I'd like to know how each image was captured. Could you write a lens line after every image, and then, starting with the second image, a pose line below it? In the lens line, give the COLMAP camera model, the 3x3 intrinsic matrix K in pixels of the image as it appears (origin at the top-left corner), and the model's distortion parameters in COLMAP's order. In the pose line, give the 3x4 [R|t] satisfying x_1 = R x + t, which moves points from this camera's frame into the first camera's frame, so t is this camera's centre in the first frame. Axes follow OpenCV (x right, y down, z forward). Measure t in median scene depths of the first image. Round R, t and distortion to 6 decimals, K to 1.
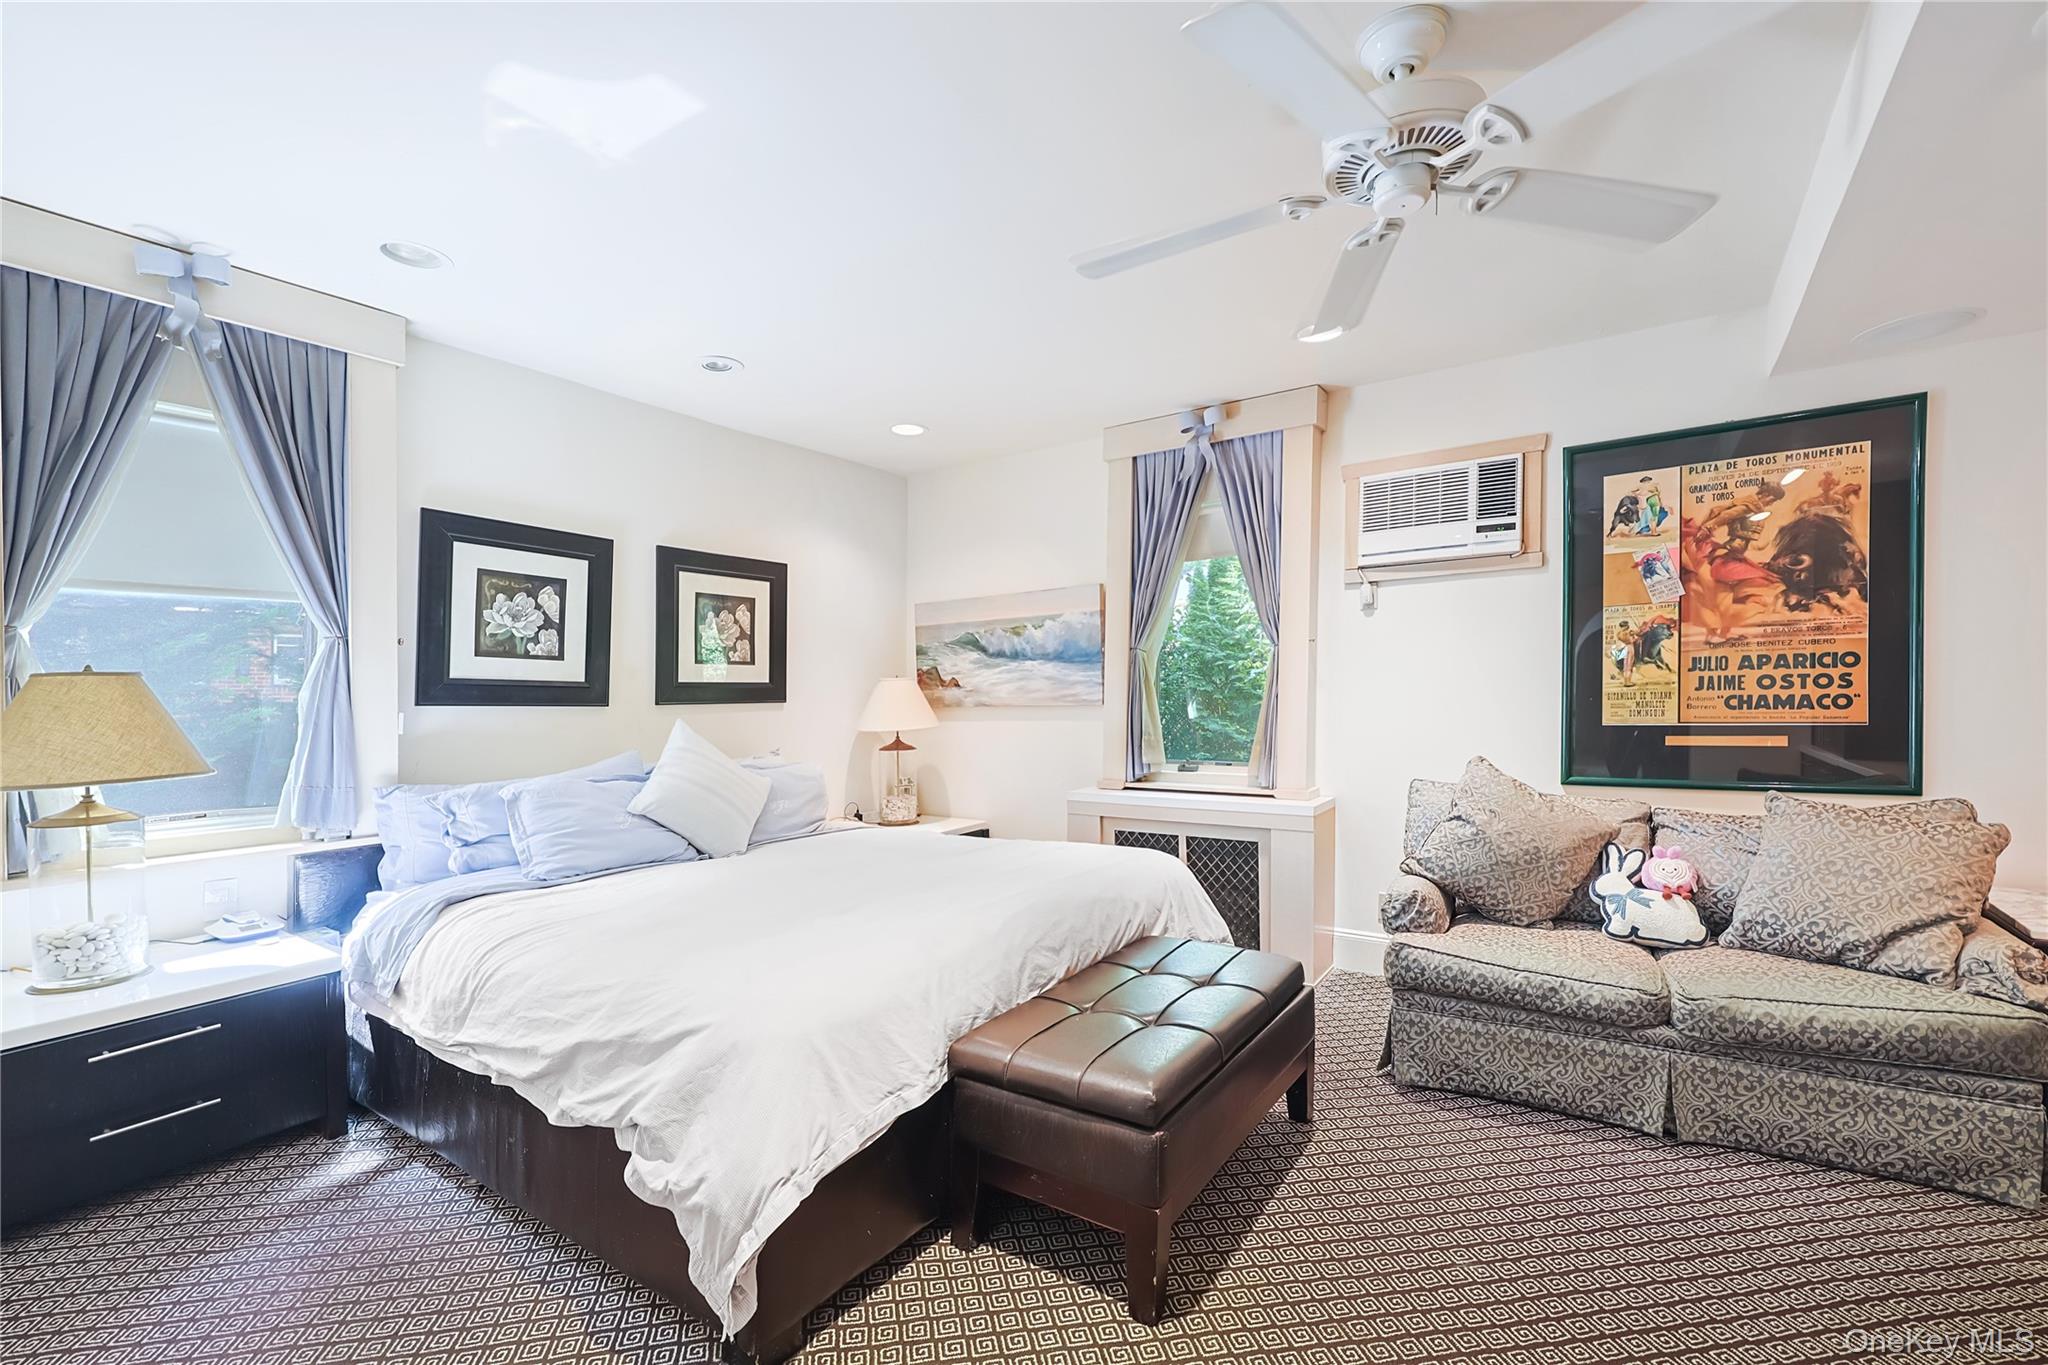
lens RADIAL K [[887.7, 0, 1020.8], [0, 887.7, 694.8], [0, 0, 1]] dist [0.002420, 0.000816]
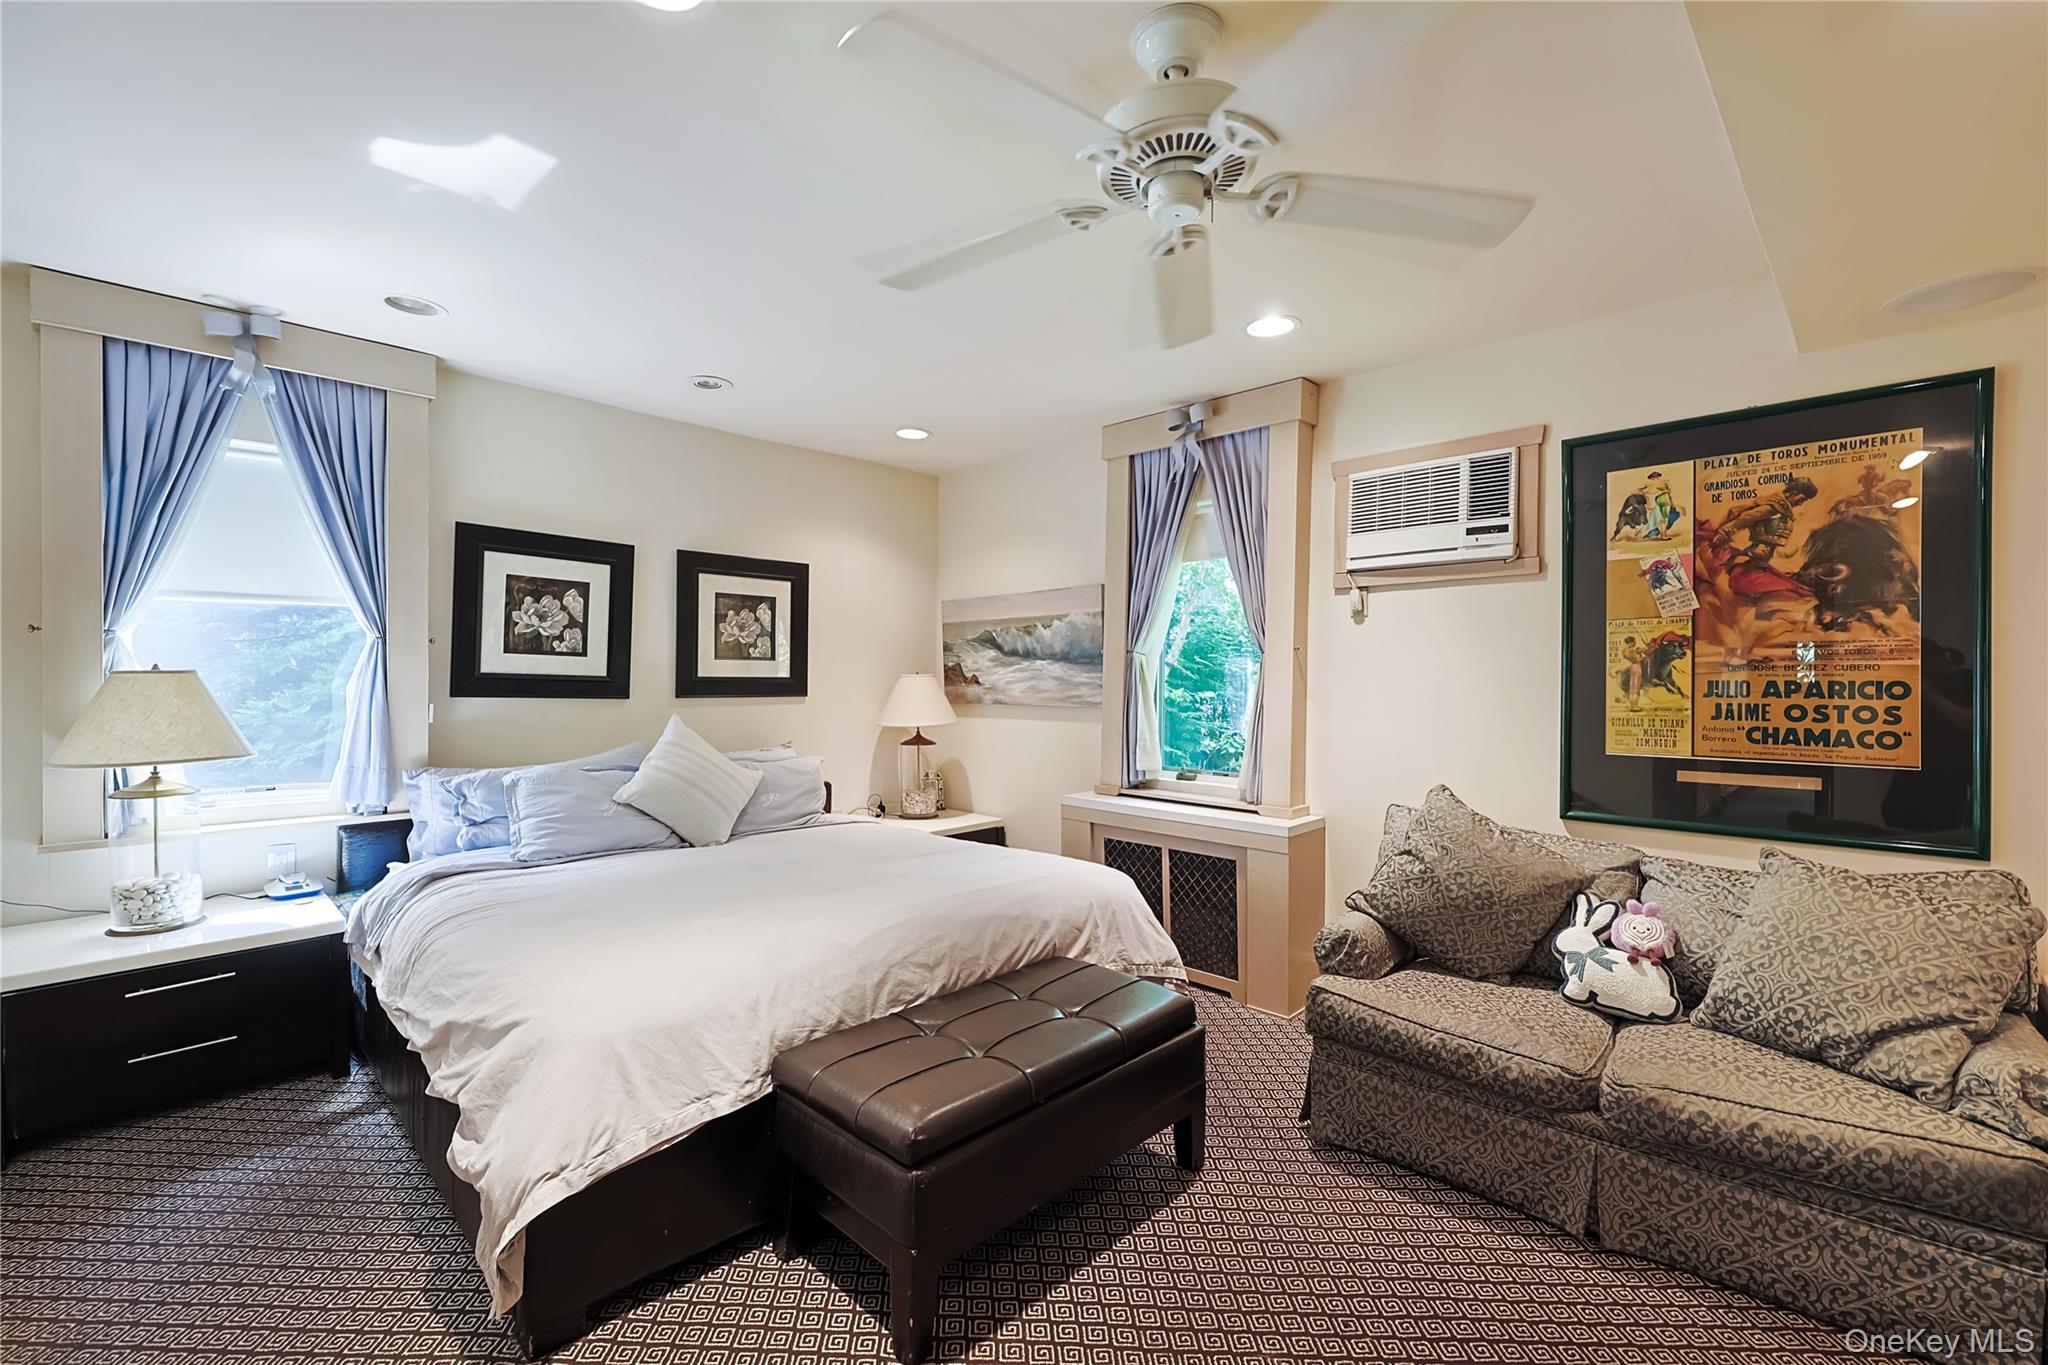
lens RADIAL K [[887.7, 0, 1010.7], [0, 887.7, 668.0], [0, 0, 1]] dist [0.002420, 0.000816]
pose [[0.982404, 0.018905, -0.185810, 0.273243], [-0.020360, 0.999775, -0.005927, -0.038833], [0.185656, 0.009606, 0.982568, 0.030074]]
